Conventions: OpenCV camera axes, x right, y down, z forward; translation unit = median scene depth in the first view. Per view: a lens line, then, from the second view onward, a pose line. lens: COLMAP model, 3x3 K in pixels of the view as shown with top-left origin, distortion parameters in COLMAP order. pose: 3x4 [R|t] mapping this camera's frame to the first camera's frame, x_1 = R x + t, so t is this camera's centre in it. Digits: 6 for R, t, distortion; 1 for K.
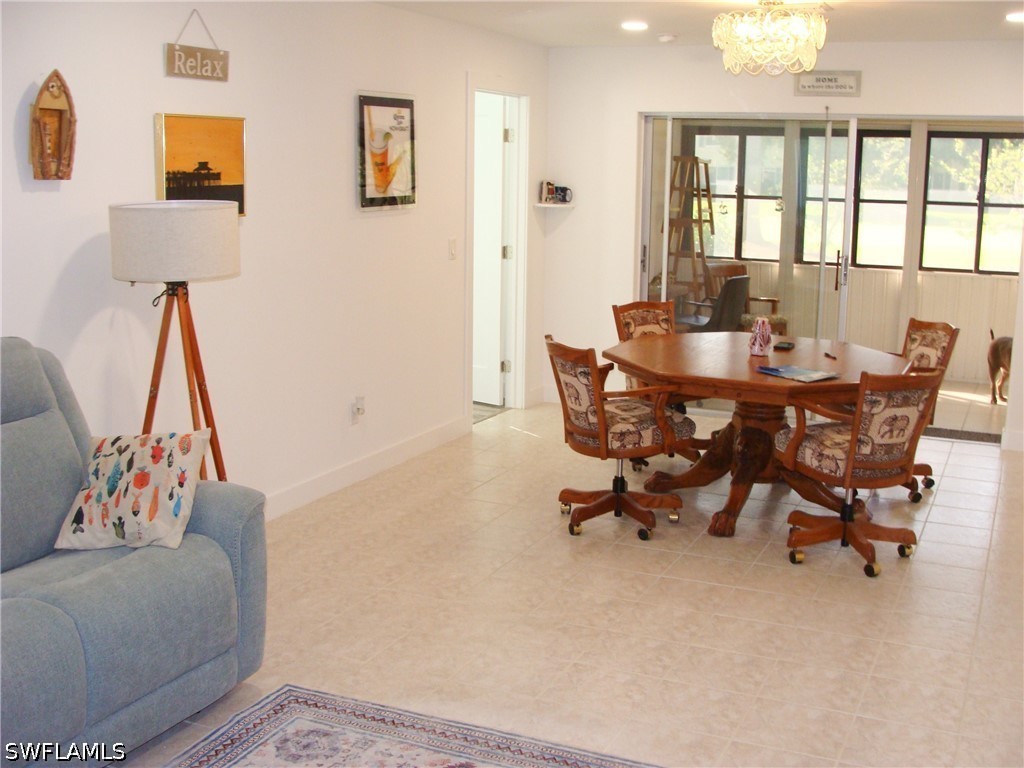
lens RADIAL K [[1163.6, 0, 512.0], [0, 1163.6, 384.0], [0, 0, 1]] dist [-0.194134, 0.223778]
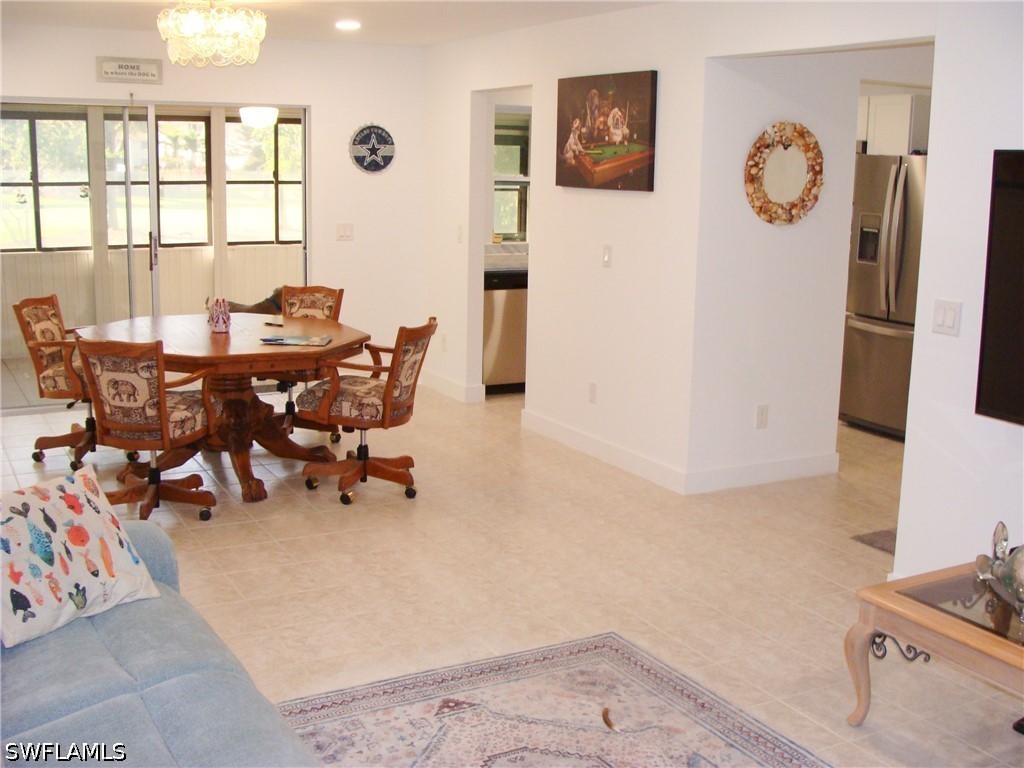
lens RADIAL K [[1181.2, 0, 512.0], [0, 1181.2, 384.0], [0, 0, 1]] dist [-0.119690, 0.010710]
pose [[0.586004, -0.152046, 0.795916, -0.537351], [0.138217, 0.986599, 0.086708, -0.037353], [-0.798433, 0.059198, 0.599166, 0.154912]]
